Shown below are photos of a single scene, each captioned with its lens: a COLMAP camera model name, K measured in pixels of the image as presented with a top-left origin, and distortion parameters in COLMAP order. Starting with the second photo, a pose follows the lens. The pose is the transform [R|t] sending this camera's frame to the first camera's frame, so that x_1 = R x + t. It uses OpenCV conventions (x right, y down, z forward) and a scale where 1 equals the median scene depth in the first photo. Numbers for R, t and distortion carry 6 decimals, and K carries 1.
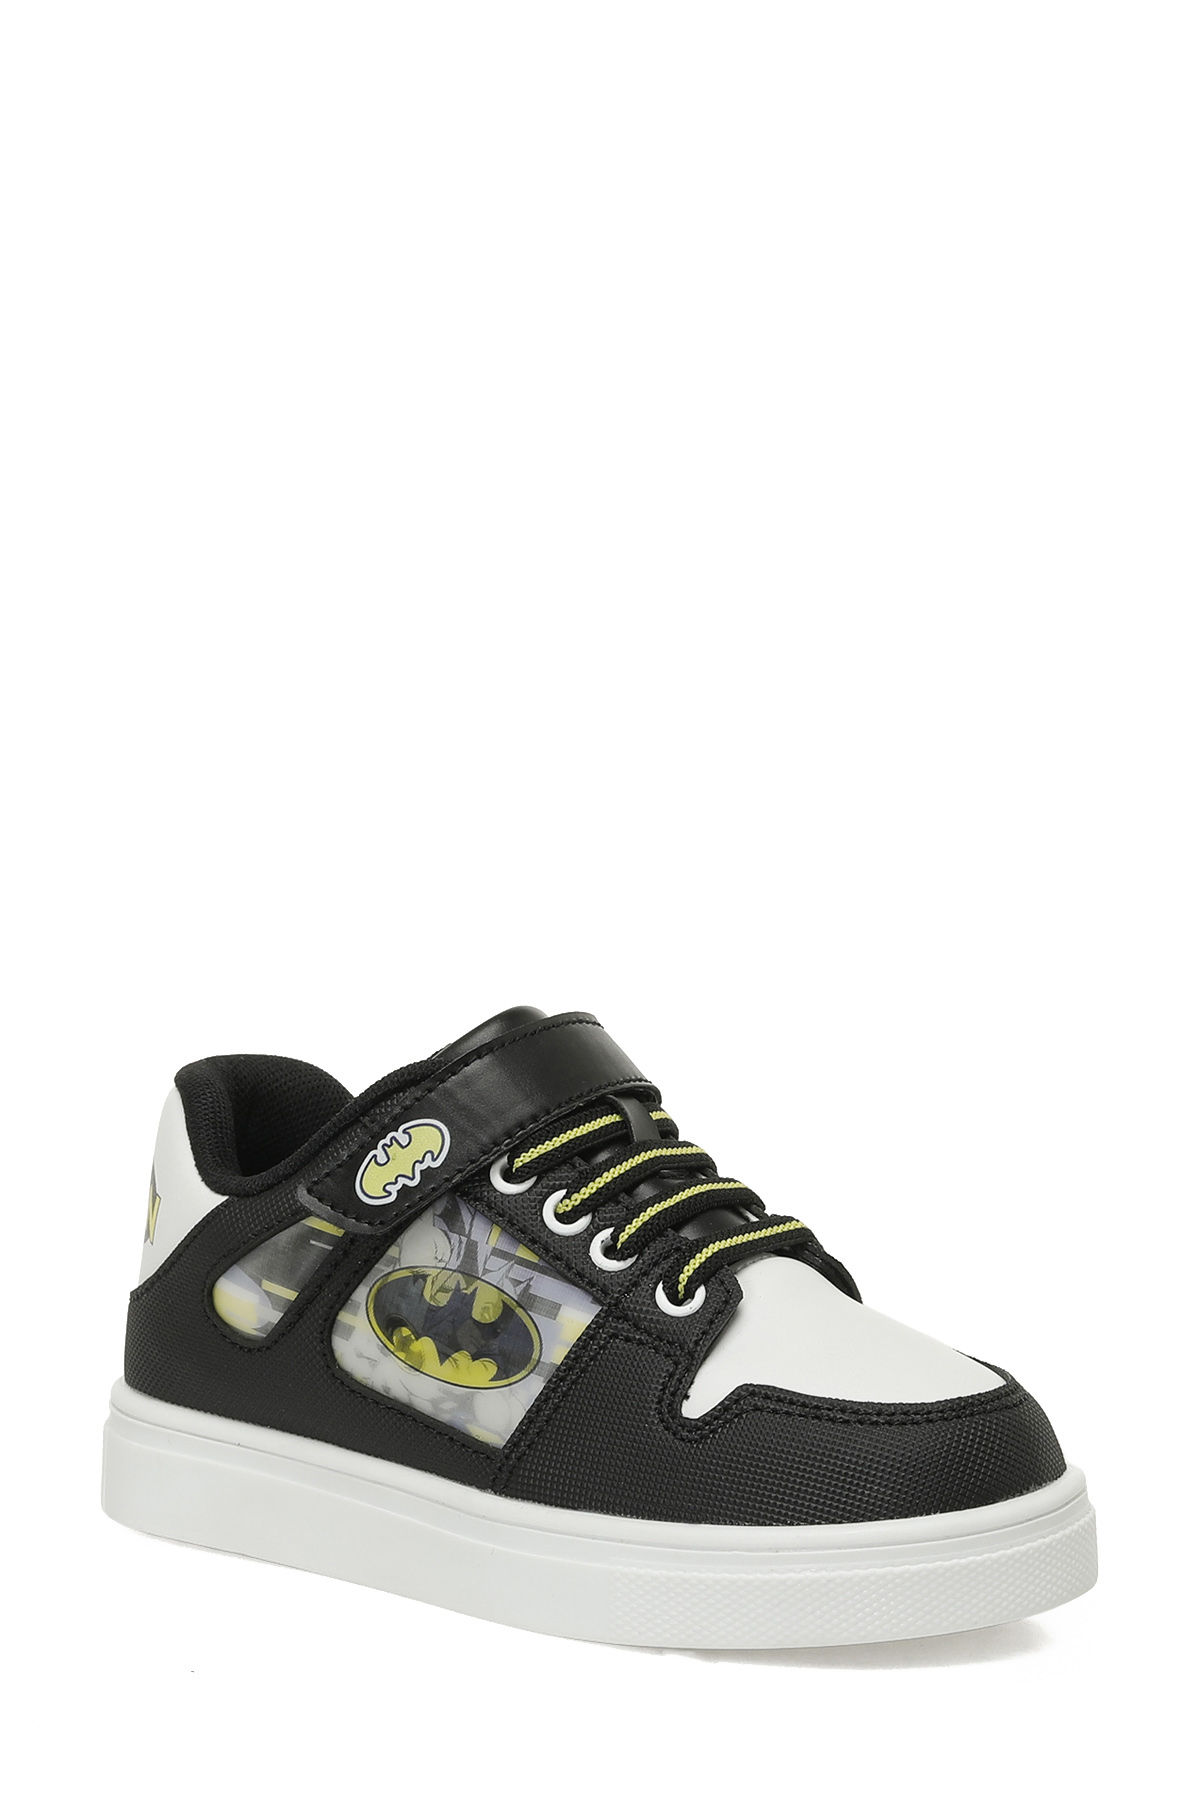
lens RADIAL K [[4911.2, 0, 600.0], [0, 4911.2, 900.0], [0, 0, 1]] dist [0.831015, -49.615224]
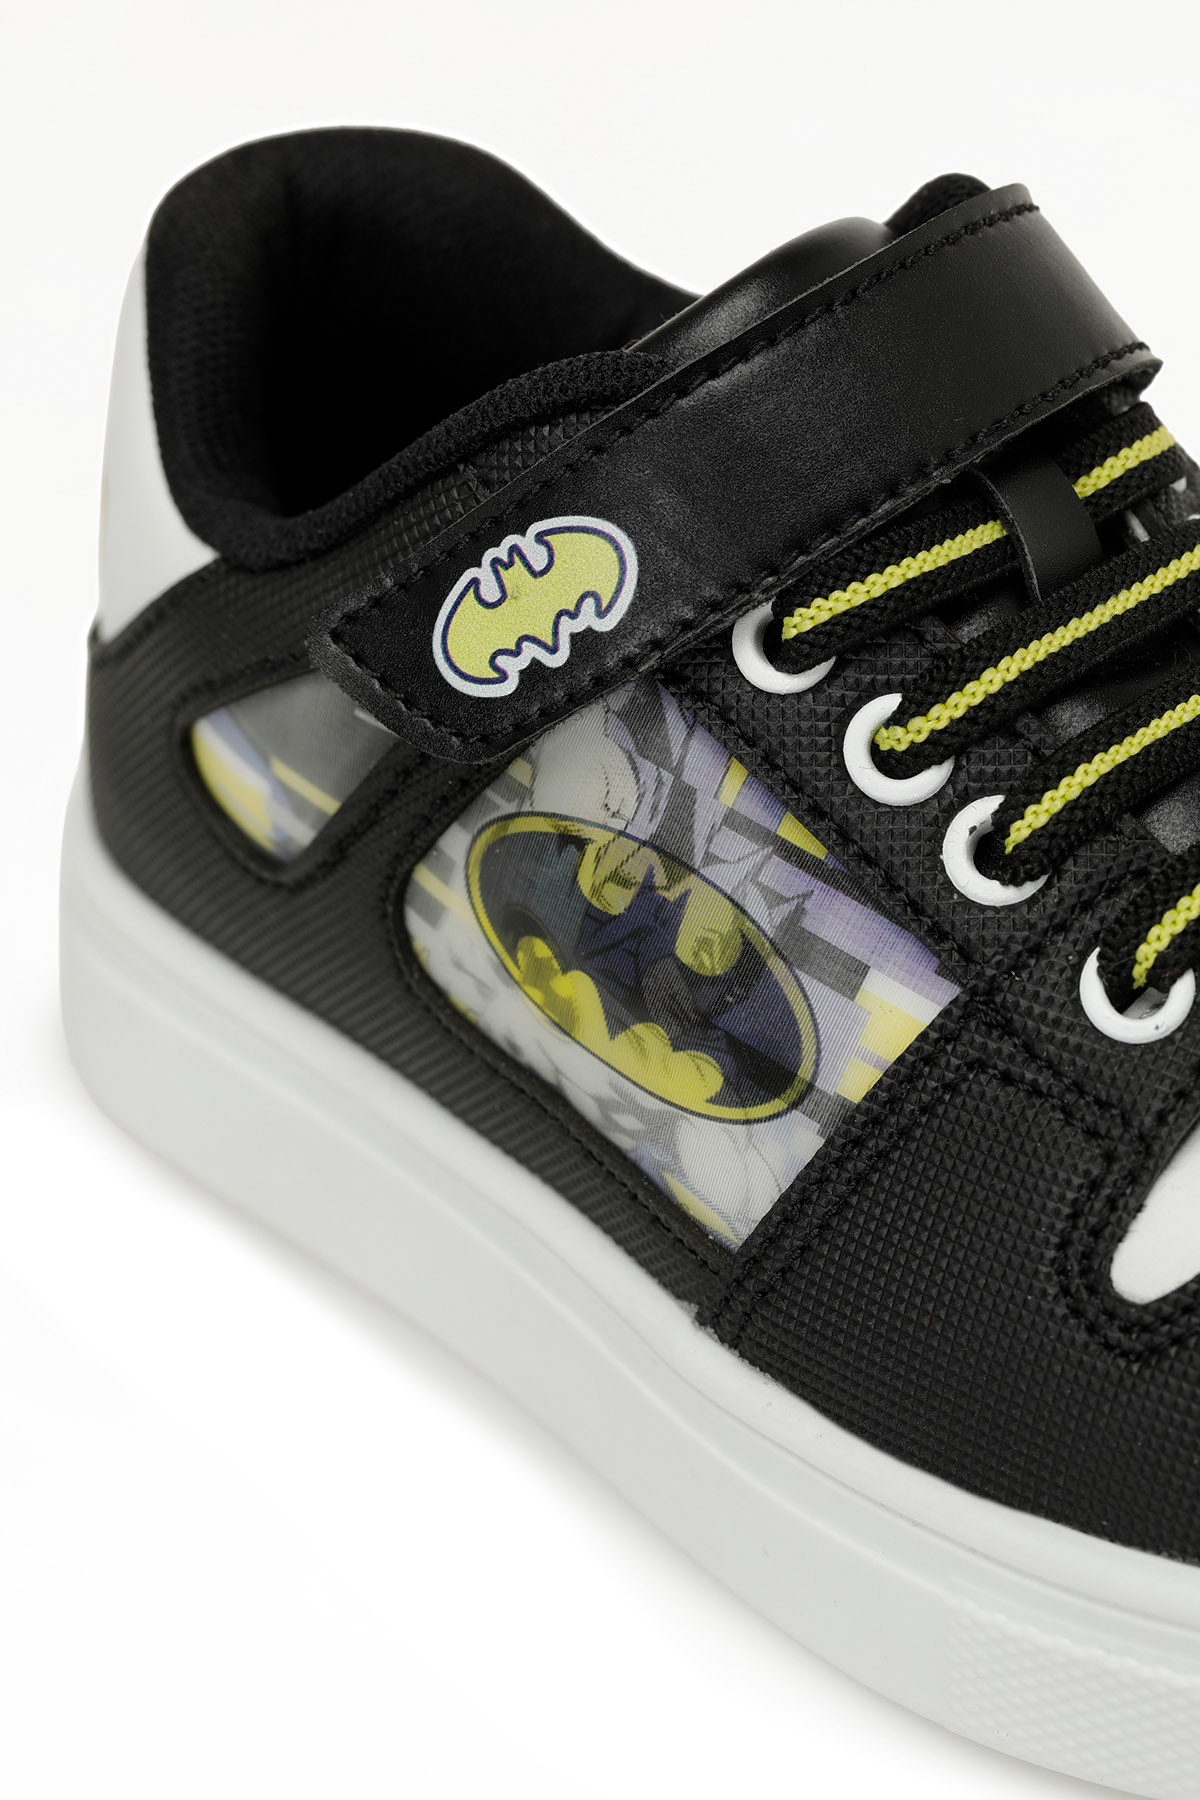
lens RADIAL K [[4911.2, 0, 600.0], [0, 4911.2, 900.0], [0, 0, 1]] dist [0.831015, -49.615224]
pose [[0.986508, 0.077015, -0.144468, 0.031462], [-0.014150, 0.919249, 0.393421, -0.096187], [0.163102, -0.386069, 0.907936, 0.592424]]
